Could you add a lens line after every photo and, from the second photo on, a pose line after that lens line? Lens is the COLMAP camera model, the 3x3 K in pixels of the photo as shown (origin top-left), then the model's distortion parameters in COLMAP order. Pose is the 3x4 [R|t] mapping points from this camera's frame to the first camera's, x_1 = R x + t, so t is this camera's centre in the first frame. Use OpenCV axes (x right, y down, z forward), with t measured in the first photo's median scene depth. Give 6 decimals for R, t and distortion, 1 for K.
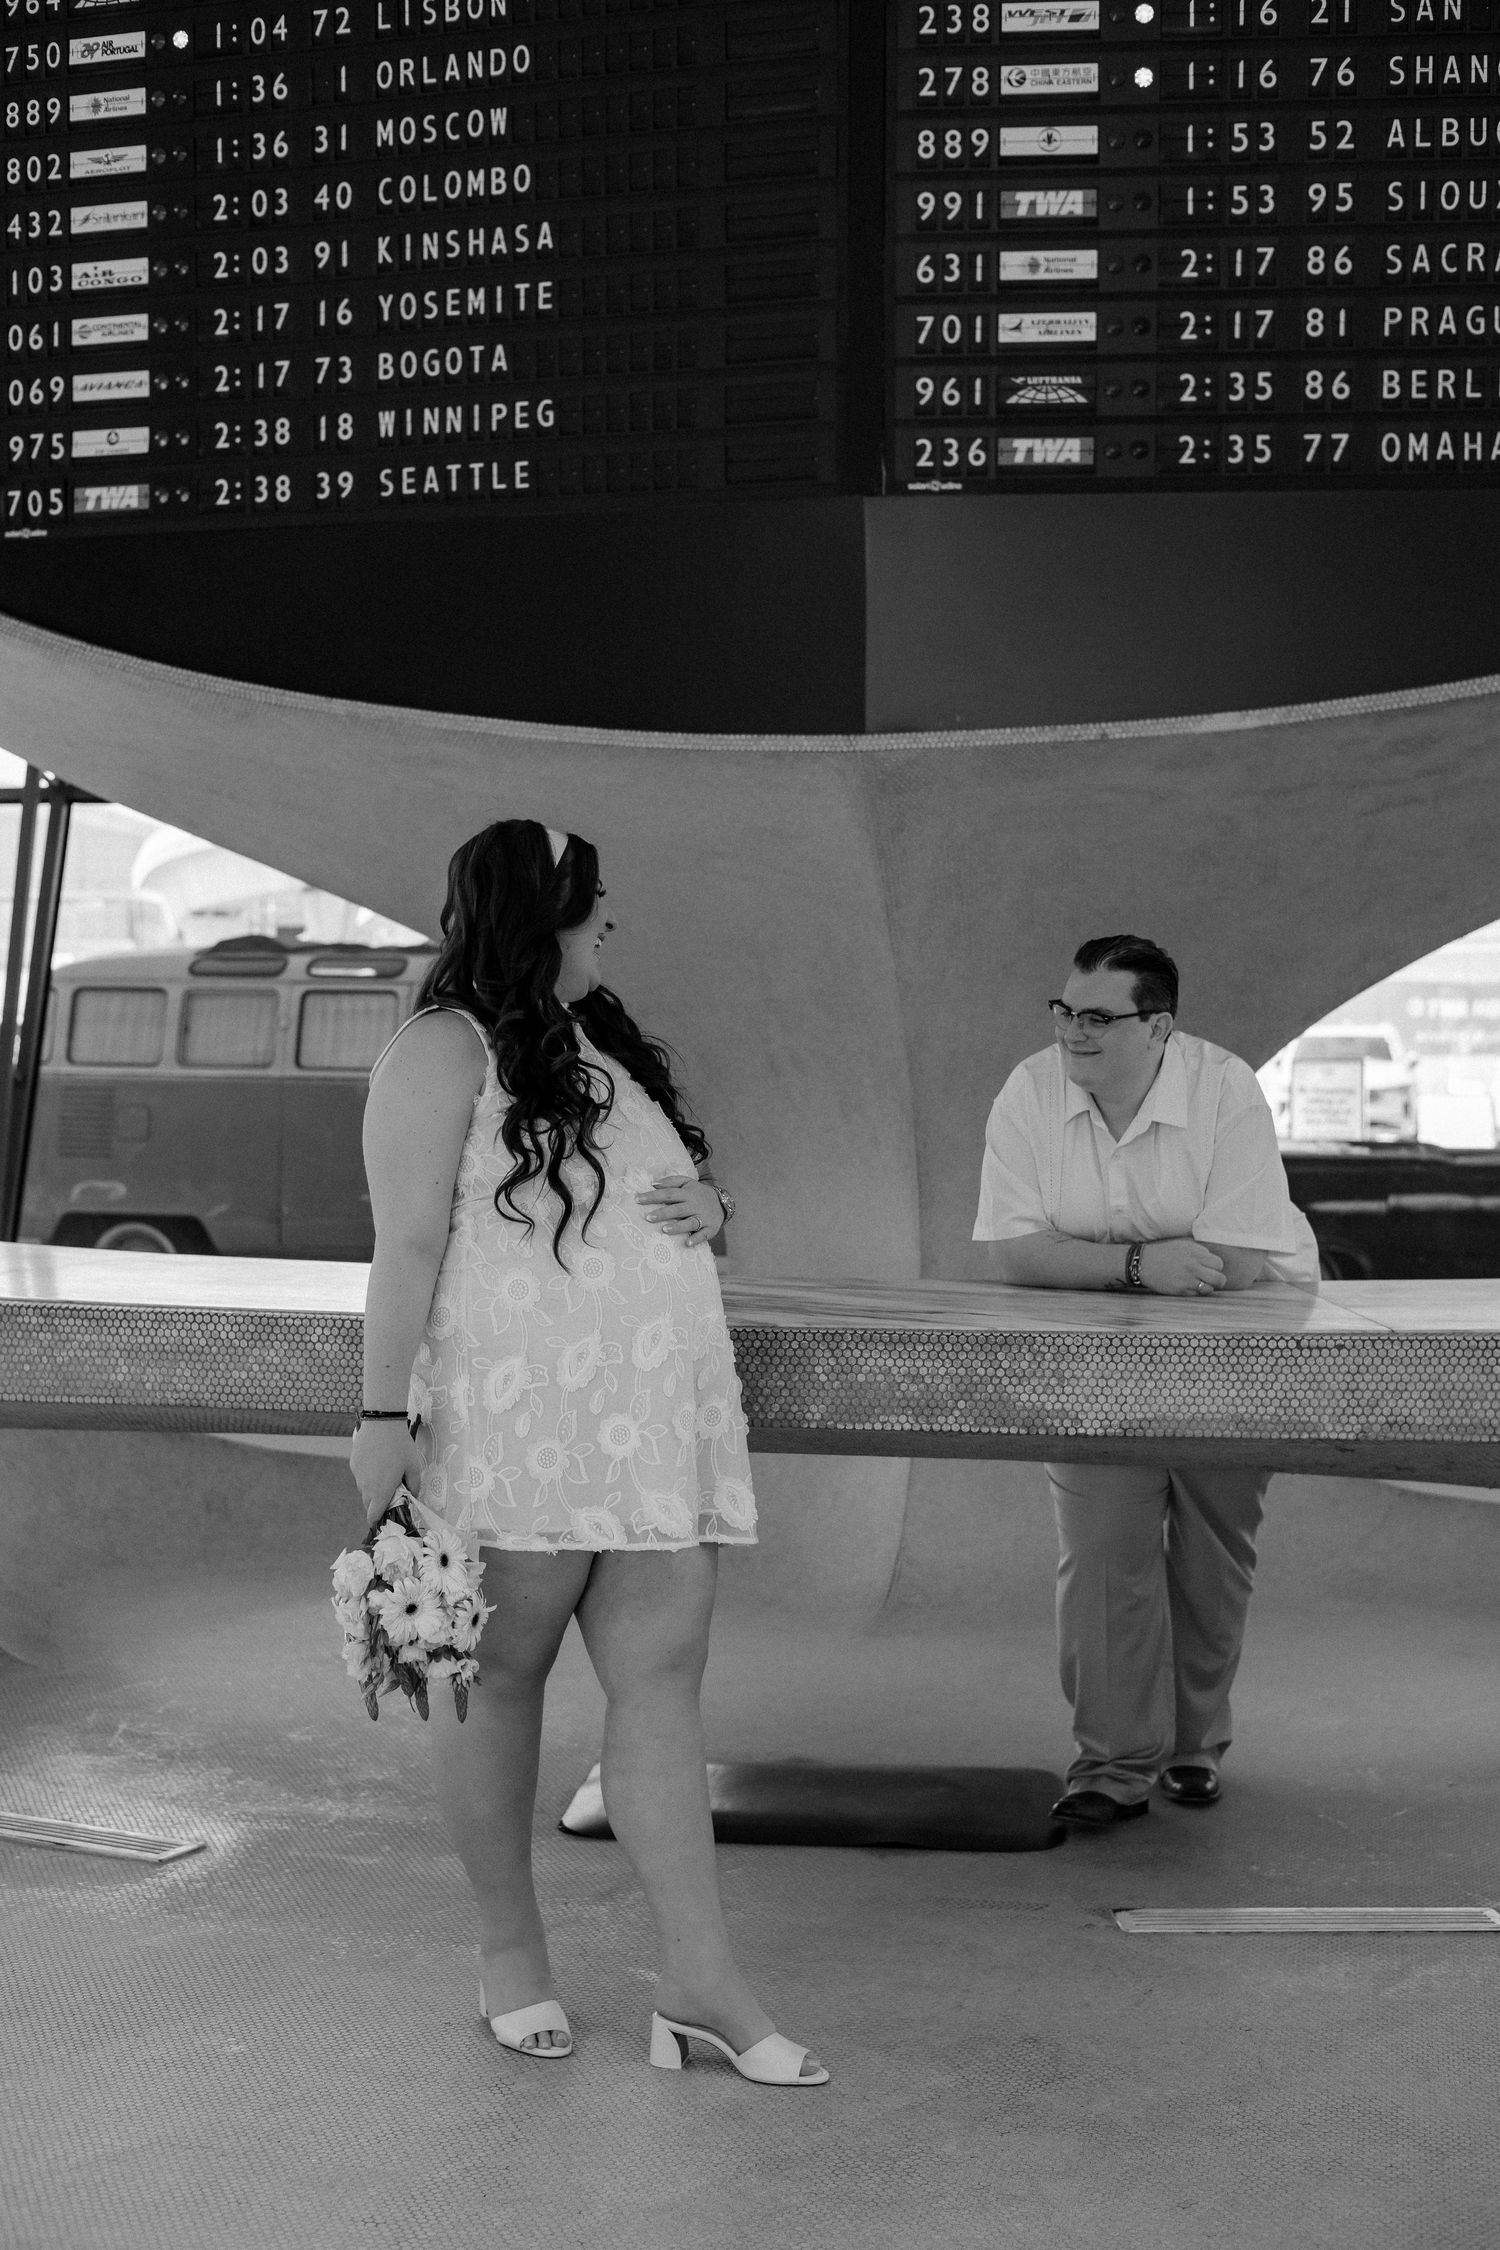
lens RADIAL K [[3113.6, 0, 732.2], [0, 3113.6, 1163.9], [0, 0, 1]] dist [0.010014, 0.000000]
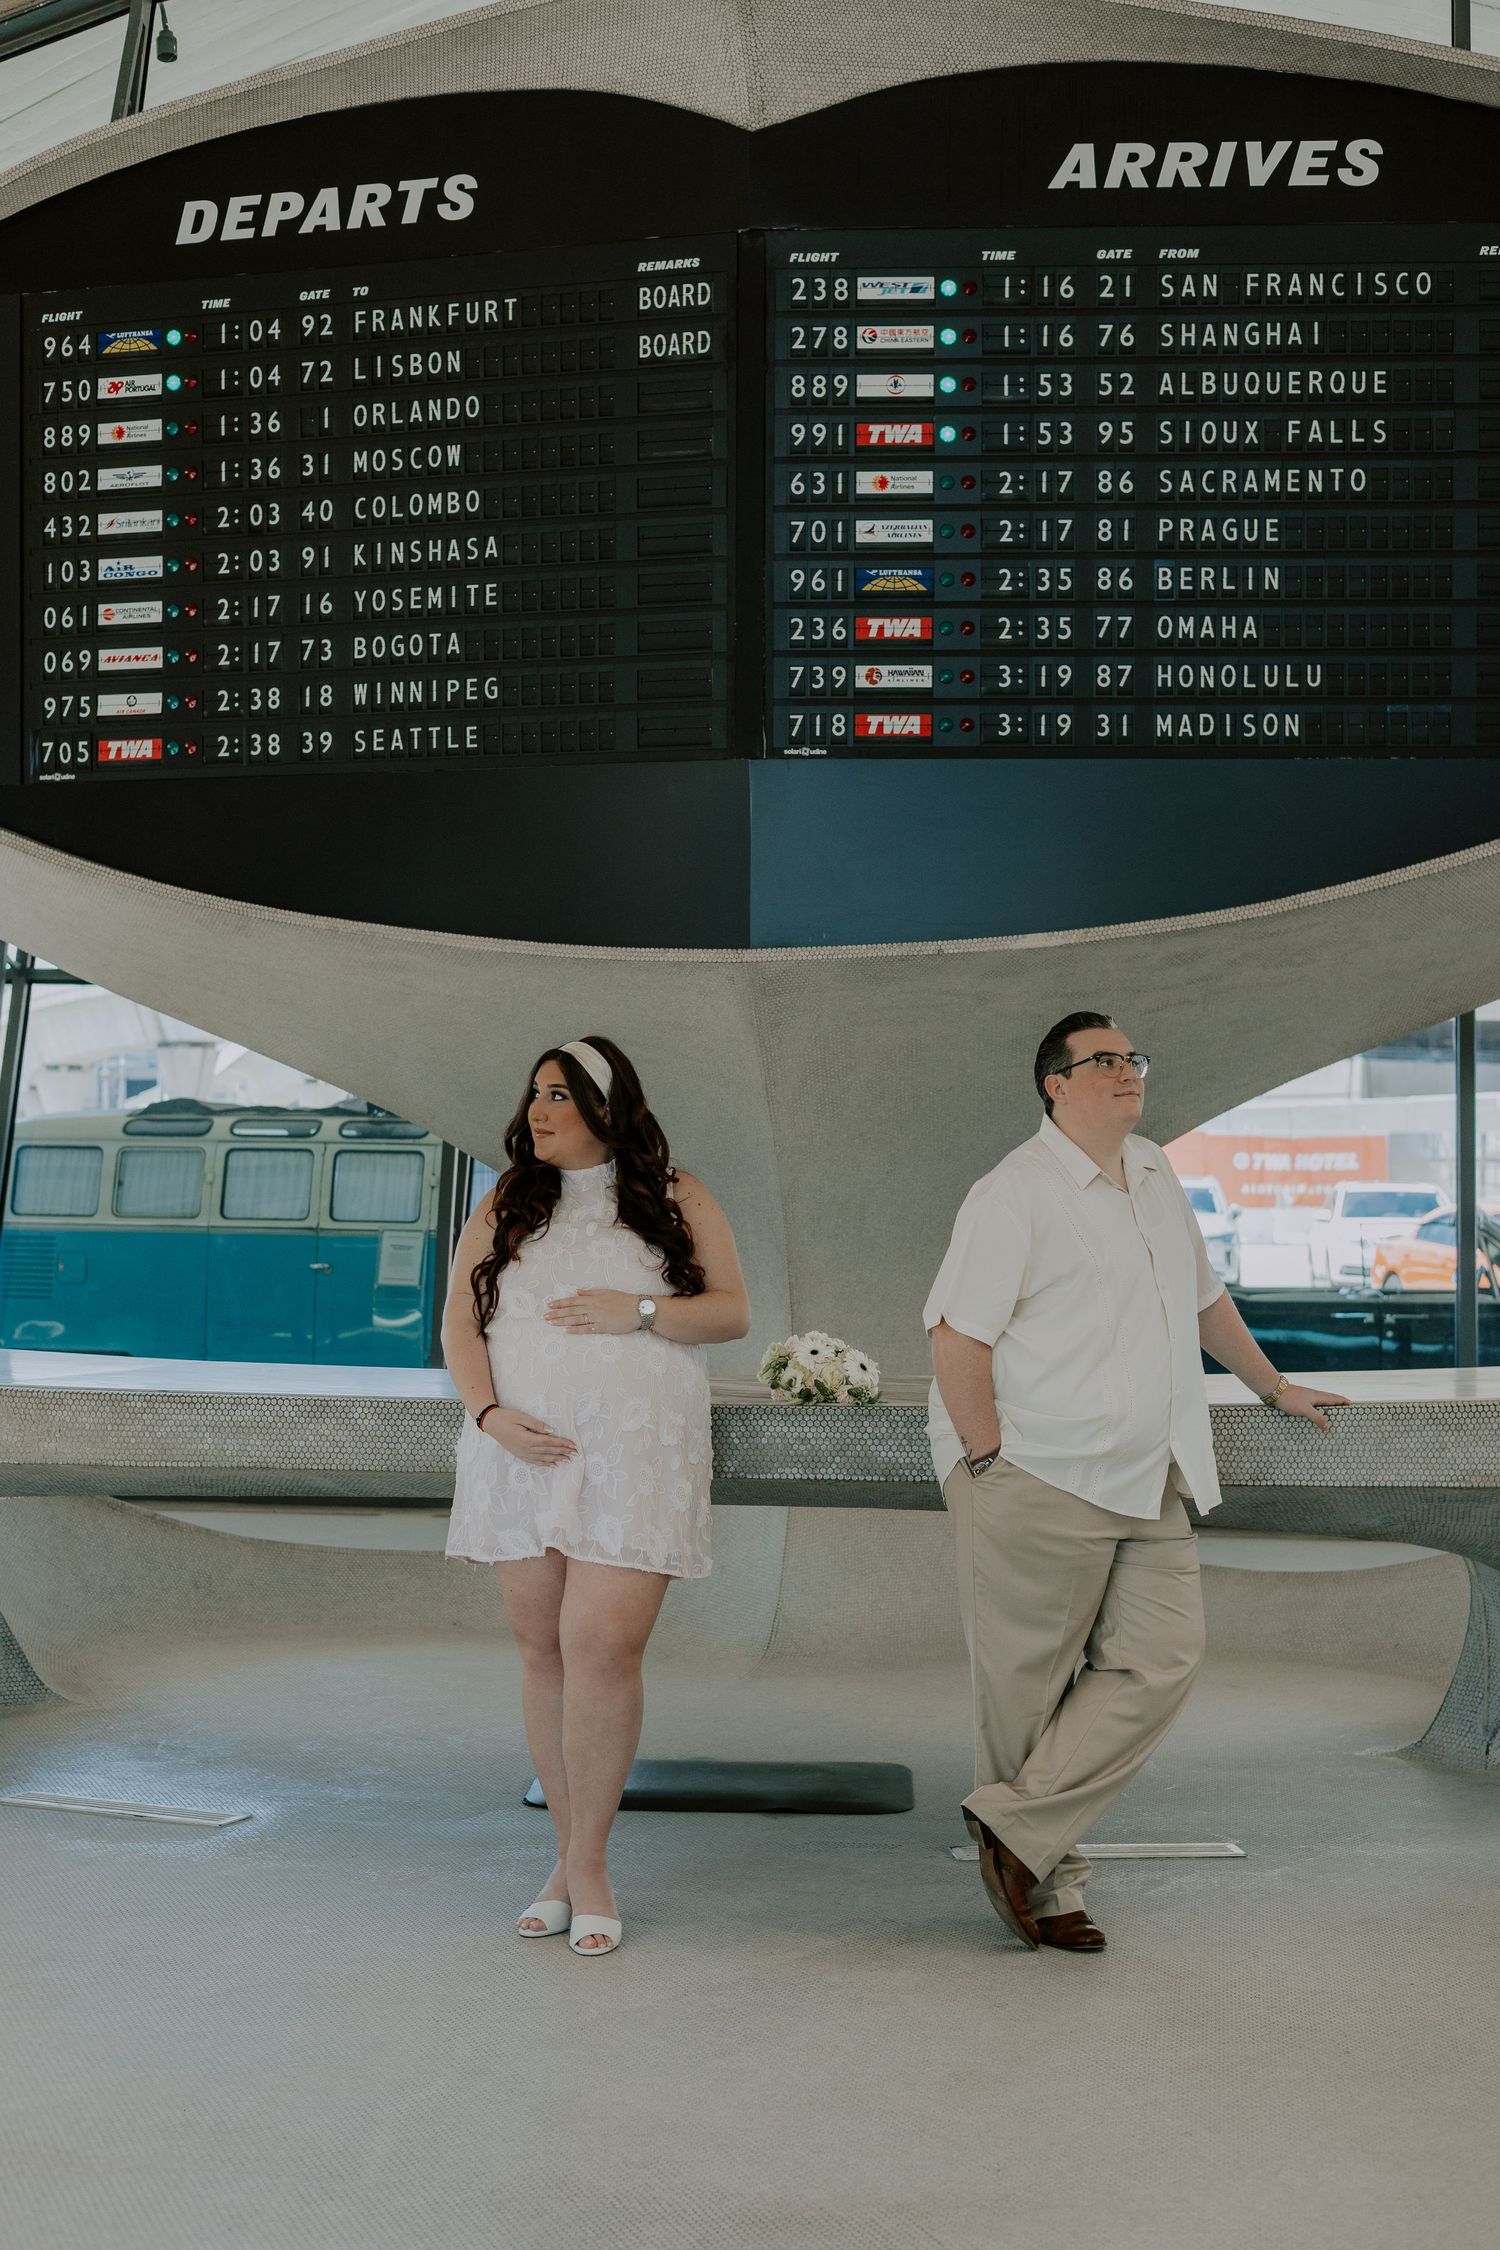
lens RADIAL K [[3113.6, 0, 732.5], [0, 3113.6, 1206.3], [0, 0, 1]] dist [0.010014, 0.000000]
pose [[0.998757, -0.000918, 0.049838, -0.025515], [0.002683, 0.999371, -0.035359, 0.009242], [-0.049774, 0.035449, 0.998131, -0.231983]]
